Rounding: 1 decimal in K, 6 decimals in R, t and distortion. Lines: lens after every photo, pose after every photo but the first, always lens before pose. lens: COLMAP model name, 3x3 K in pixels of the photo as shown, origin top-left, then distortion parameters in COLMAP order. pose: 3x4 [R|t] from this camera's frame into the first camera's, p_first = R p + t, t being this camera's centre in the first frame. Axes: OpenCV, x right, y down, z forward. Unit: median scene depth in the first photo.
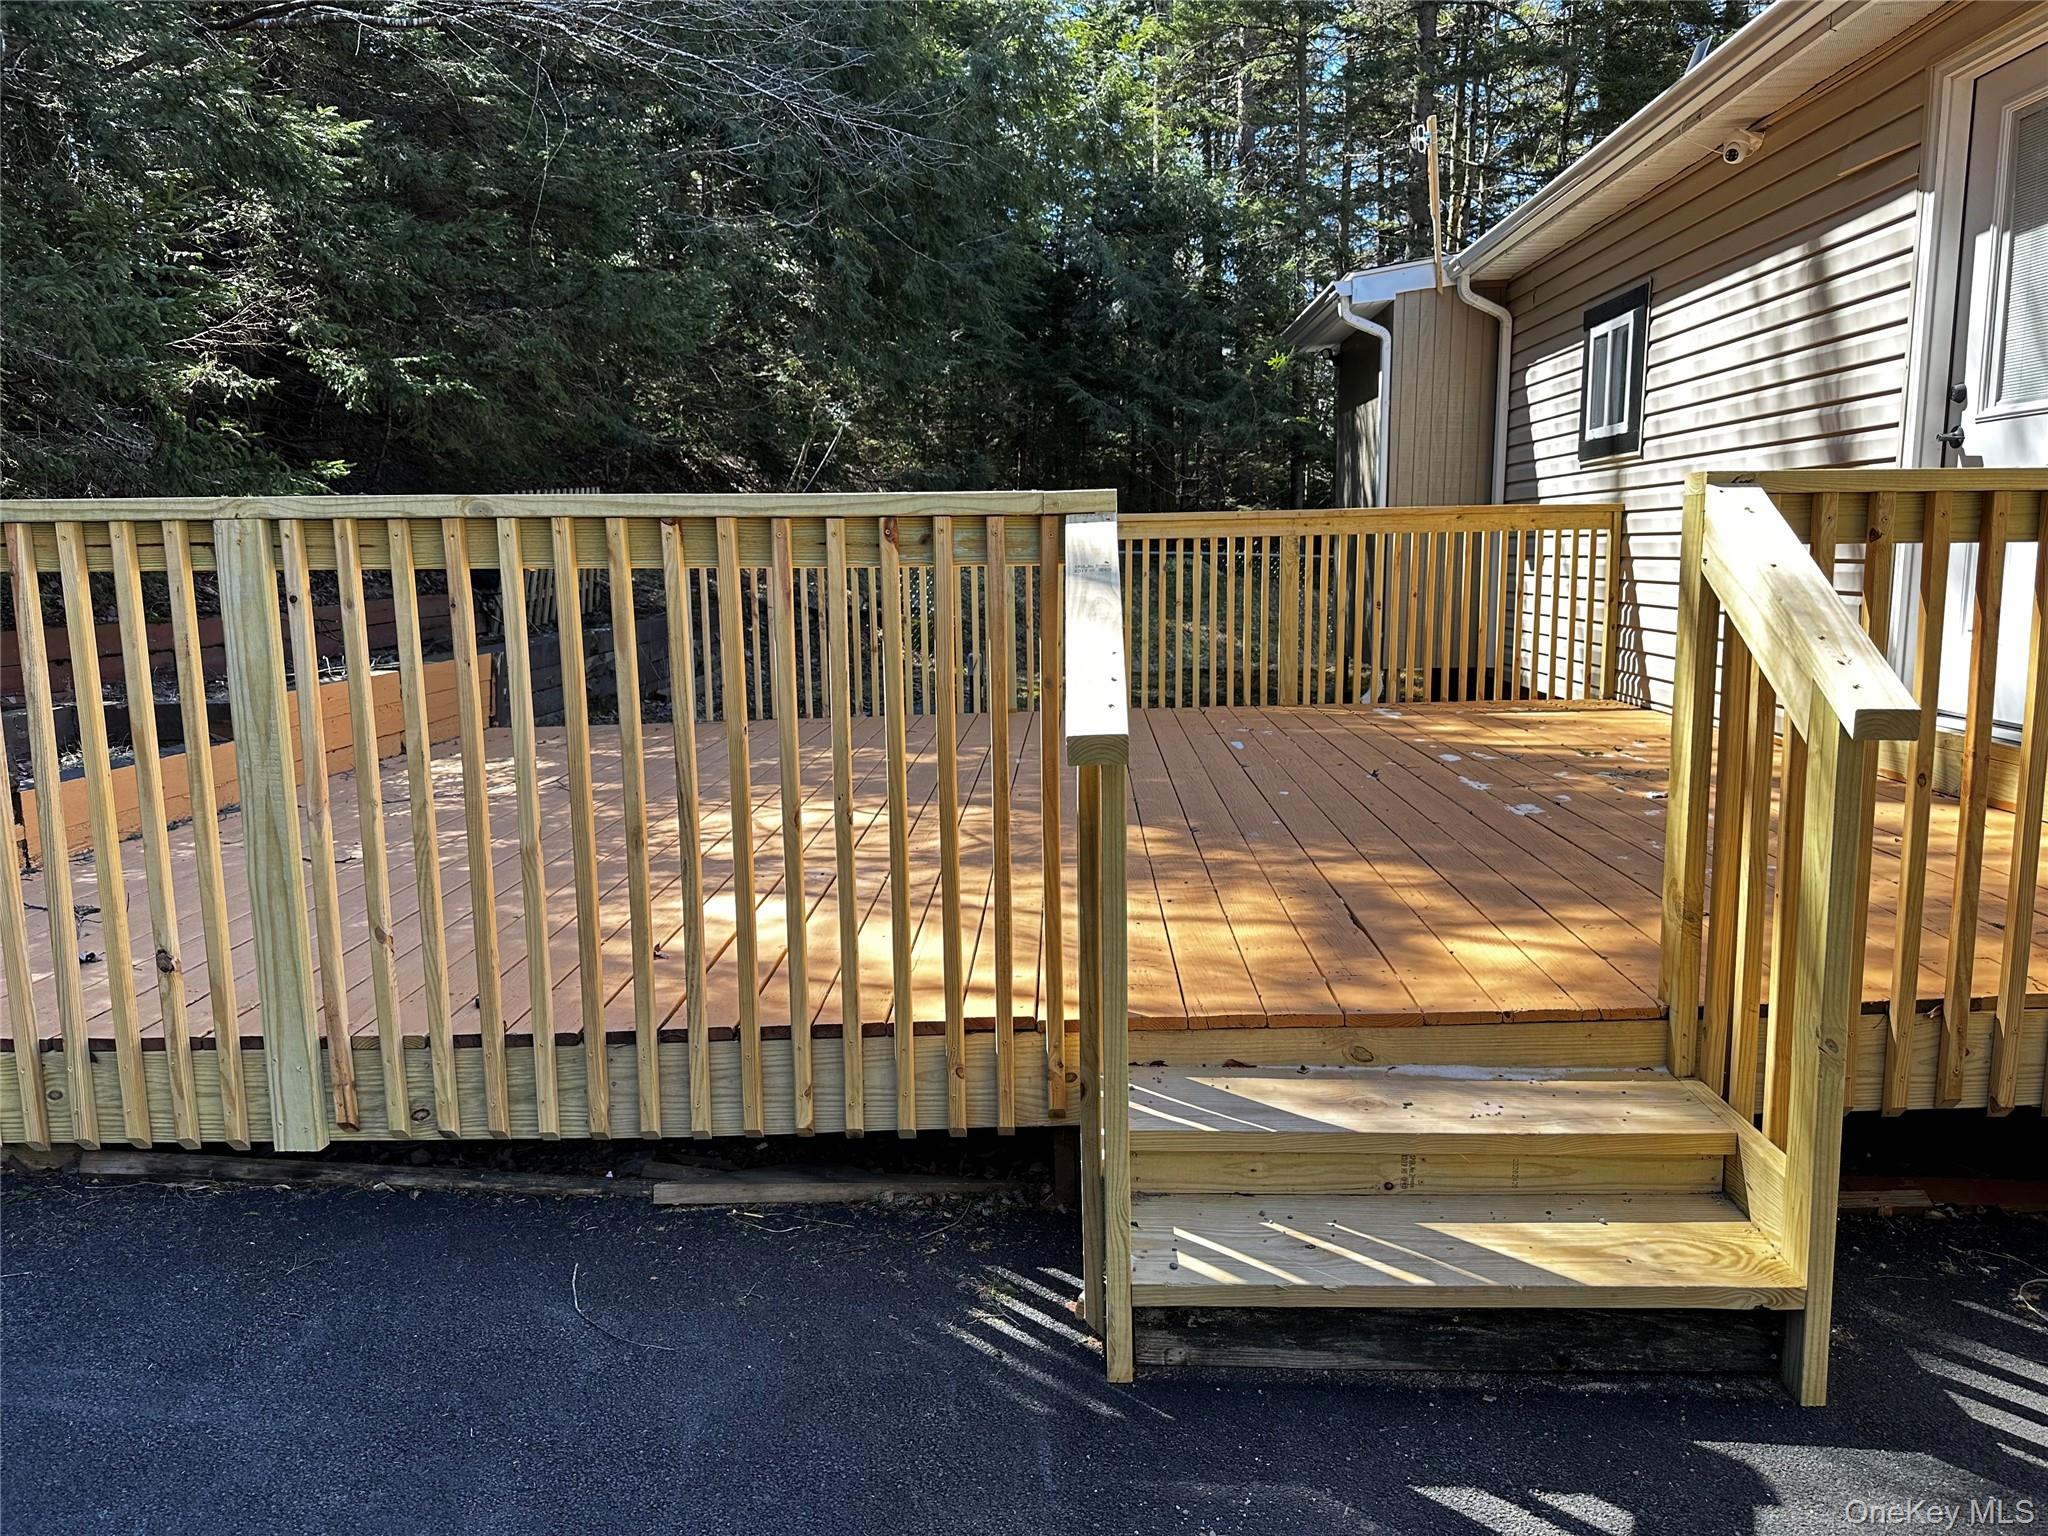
lens RADIAL K [[1451.5, 0, 1010.7], [0, 1451.5, 771.8], [0, 0, 1]] dist [0.038341, -0.041054]
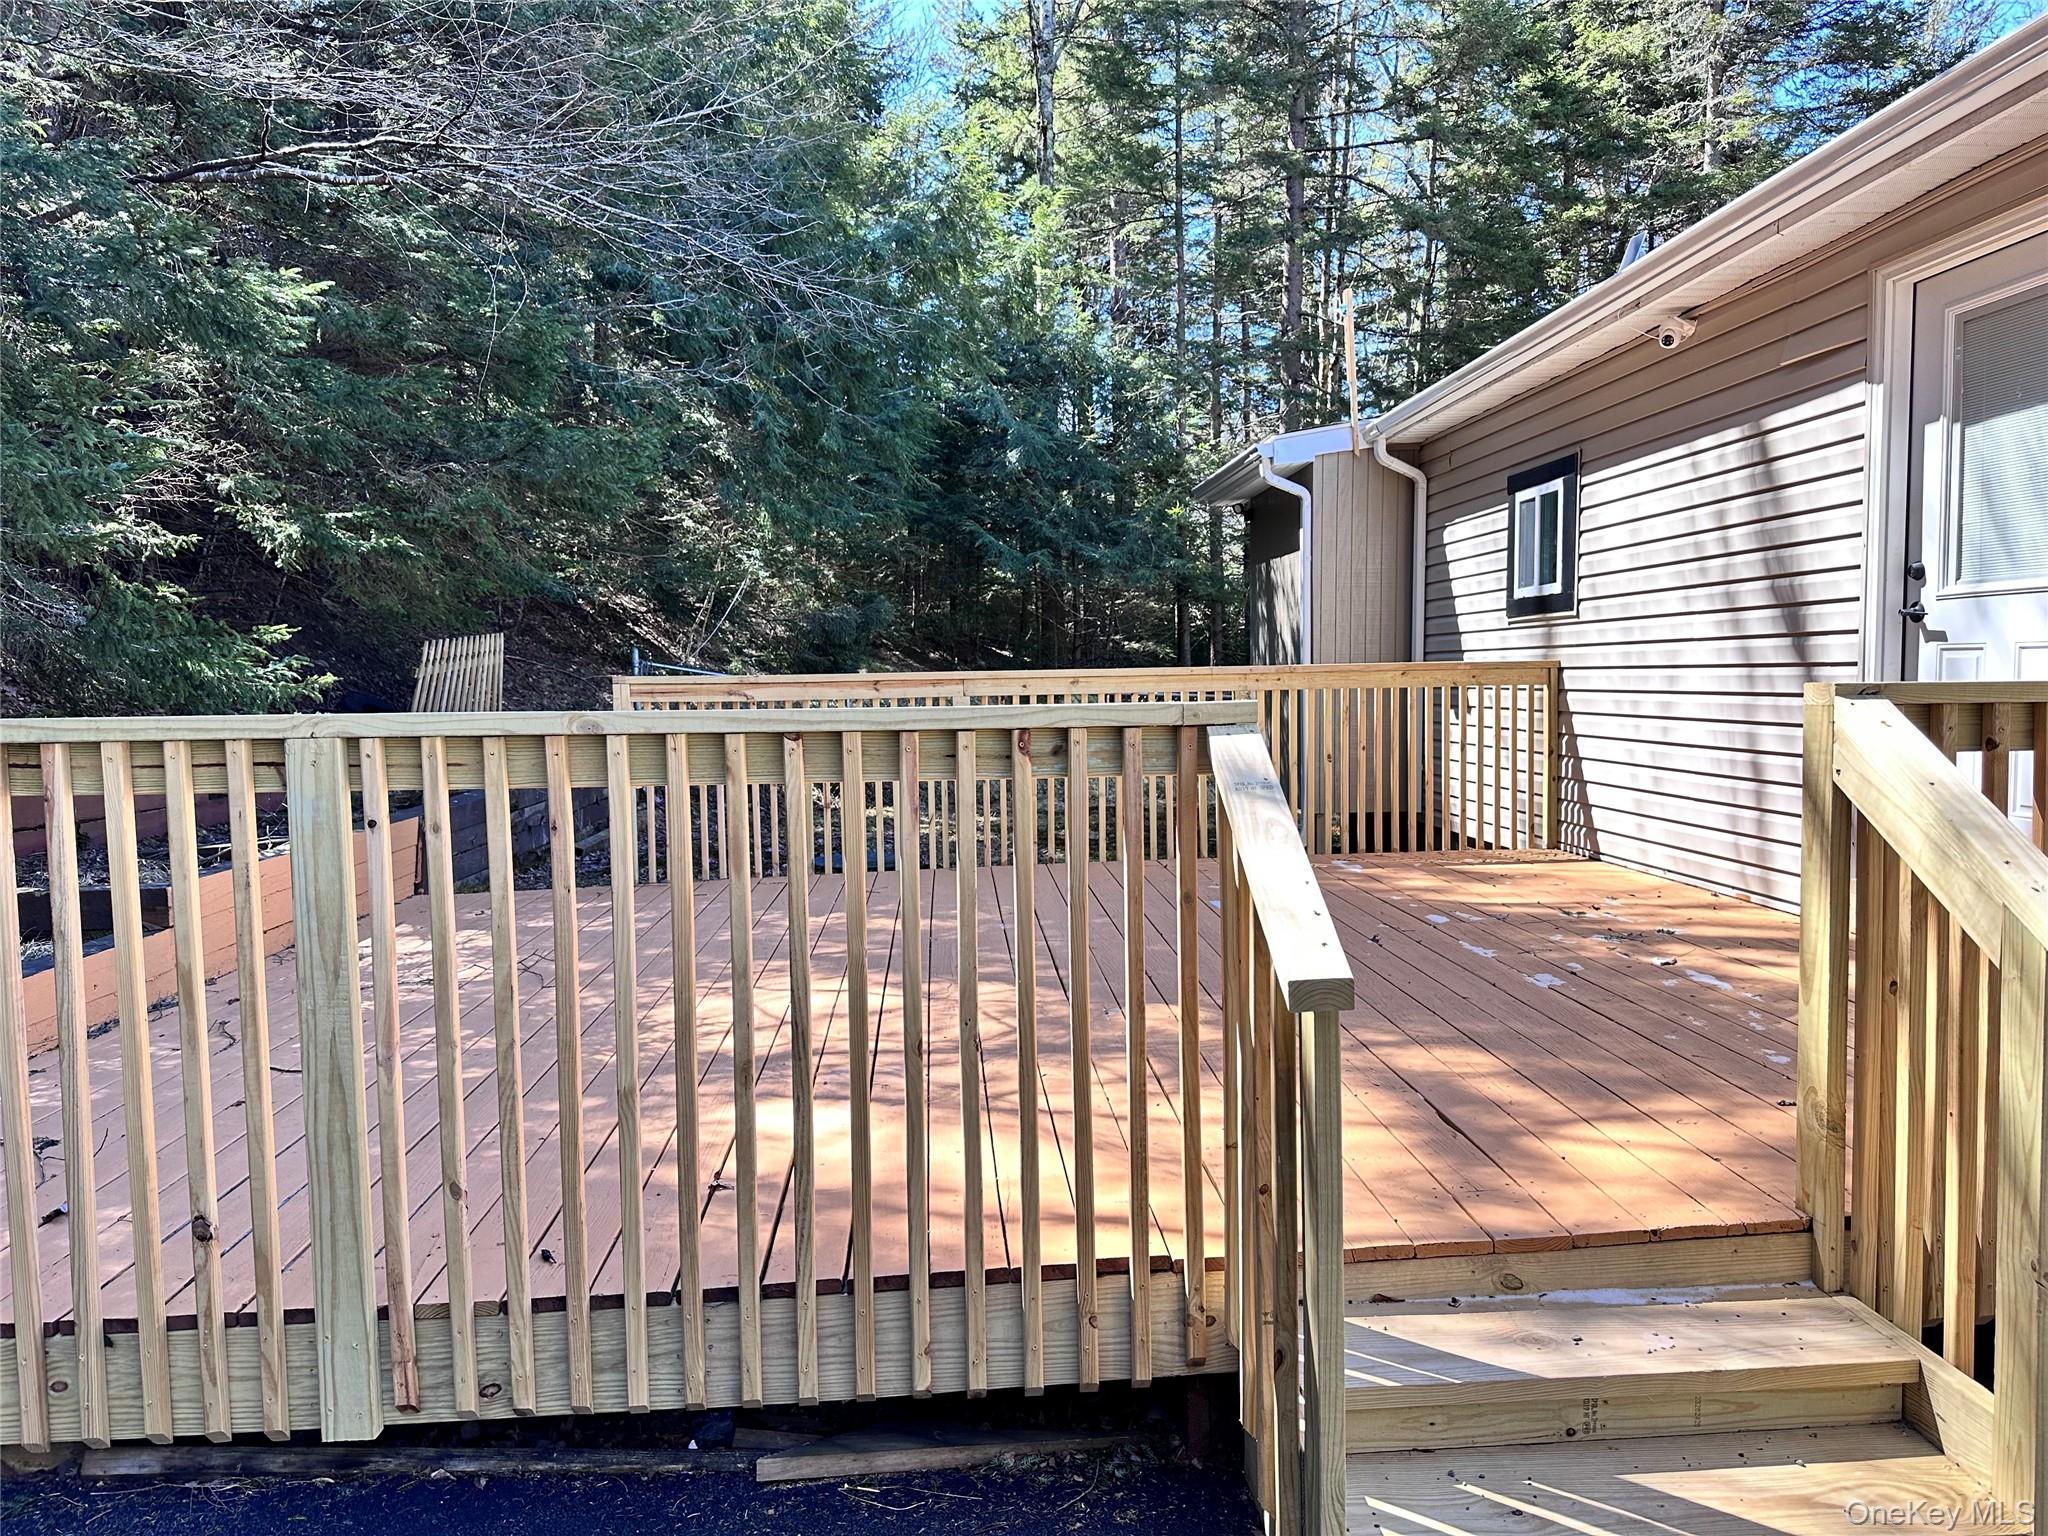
lens RADIAL K [[1451.5, 0, 1023.7], [0, 1451.5, 779.6], [0, 0, 1]] dist [0.038341, -0.041054]
pose [[0.995548, -0.009998, 0.093725, -0.134918], [0.017819, 0.996392, -0.082984, -0.049291], [-0.092558, 0.084284, 0.992134, 0.041802]]
